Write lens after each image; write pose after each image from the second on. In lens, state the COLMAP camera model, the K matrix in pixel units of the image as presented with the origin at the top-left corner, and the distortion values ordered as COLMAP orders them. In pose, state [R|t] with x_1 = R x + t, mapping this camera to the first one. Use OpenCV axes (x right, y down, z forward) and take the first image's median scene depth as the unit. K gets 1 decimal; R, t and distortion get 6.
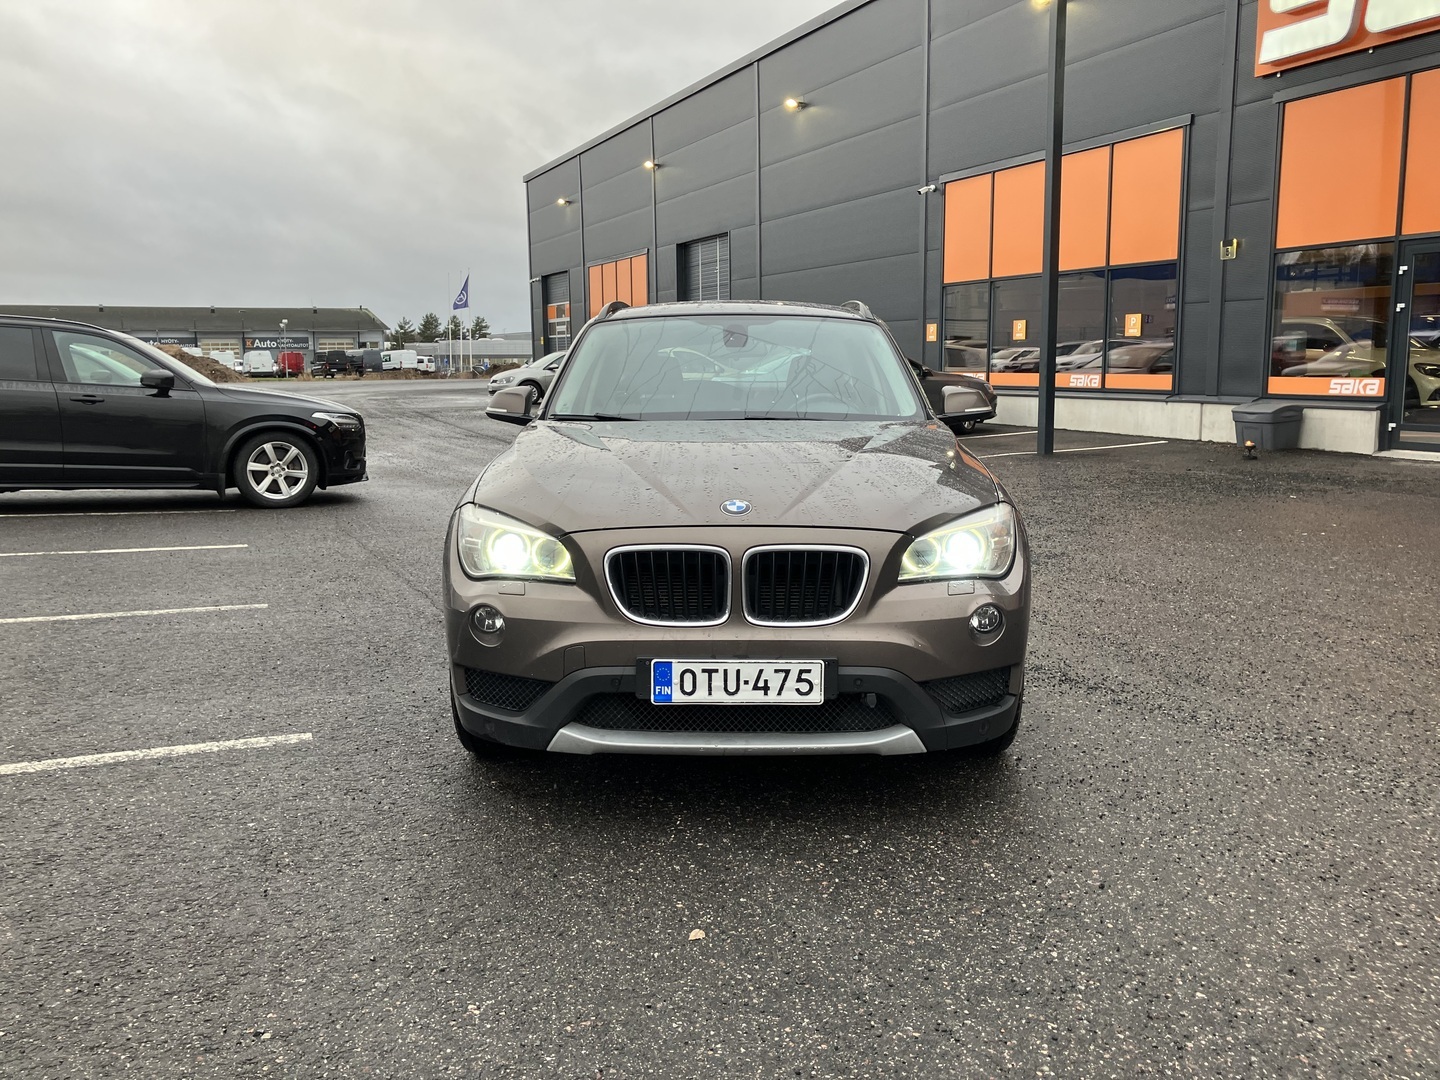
lens RADIAL K [[1211.6, 0, 718.7], [0, 1211.6, 514.1], [0, 0, 1]] dist [0.054963, -0.130564]
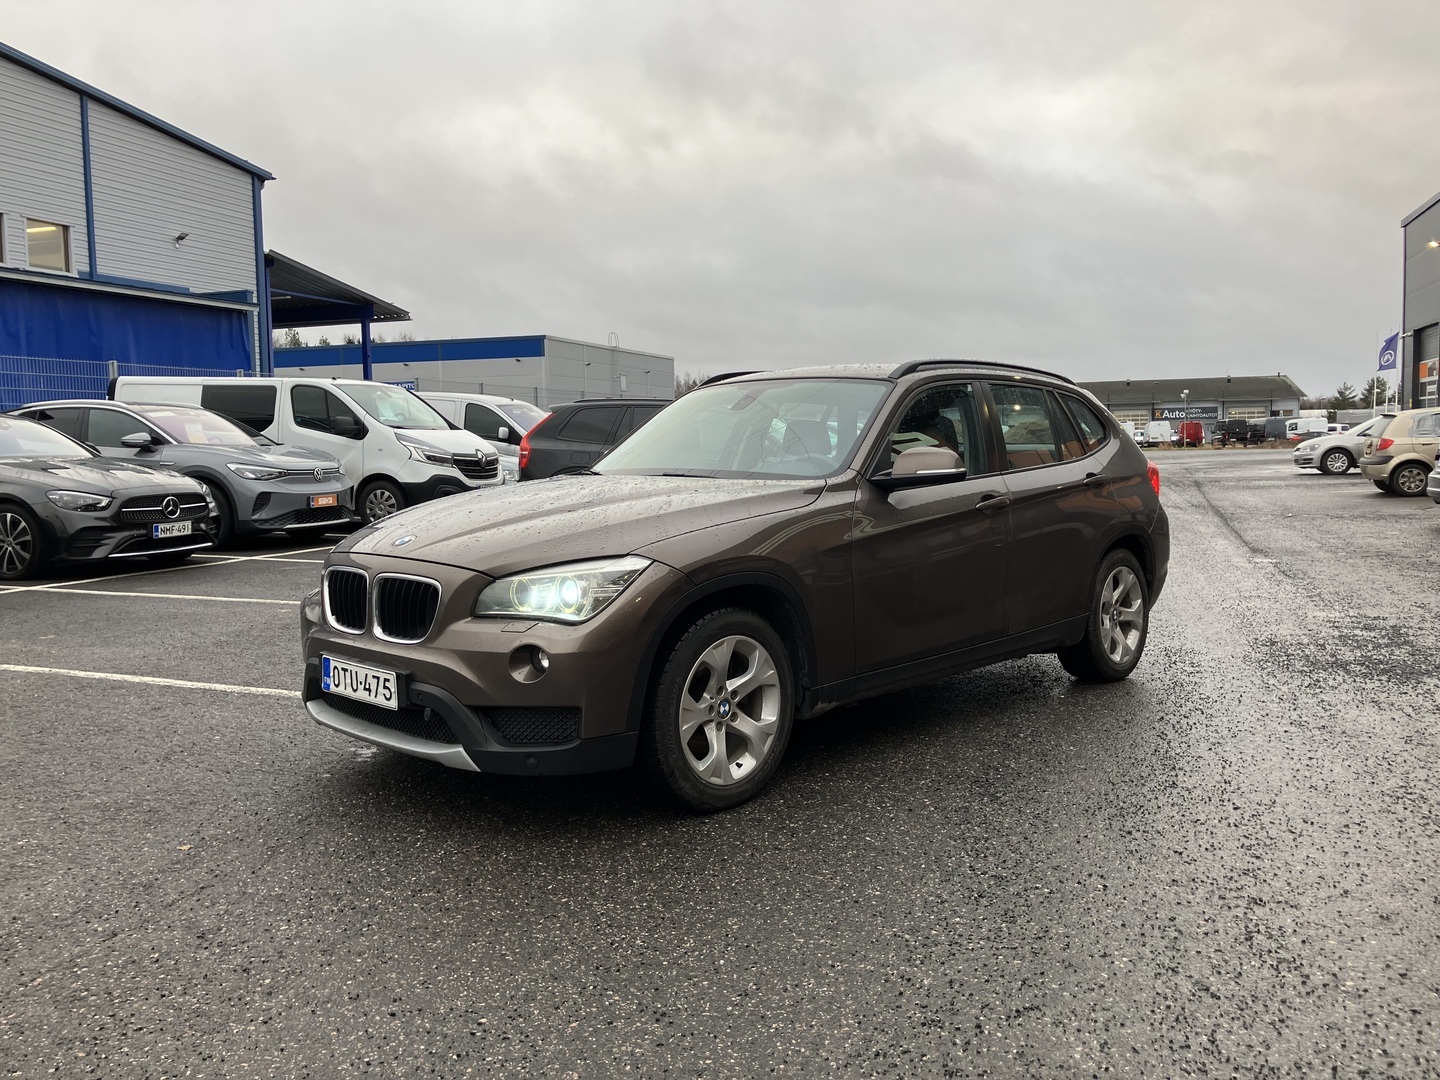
lens RADIAL K [[1202.6, 0, 720.0], [0, 1202.6, 540.0], [0, 0, 1]] dist [0.001898, 0.003956]
pose [[0.723013, 0.050122, -0.689014, 0.098604], [-0.074479, 0.997207, -0.005613, -0.002248], [0.686808, 0.055375, 0.724726, 0.031924]]
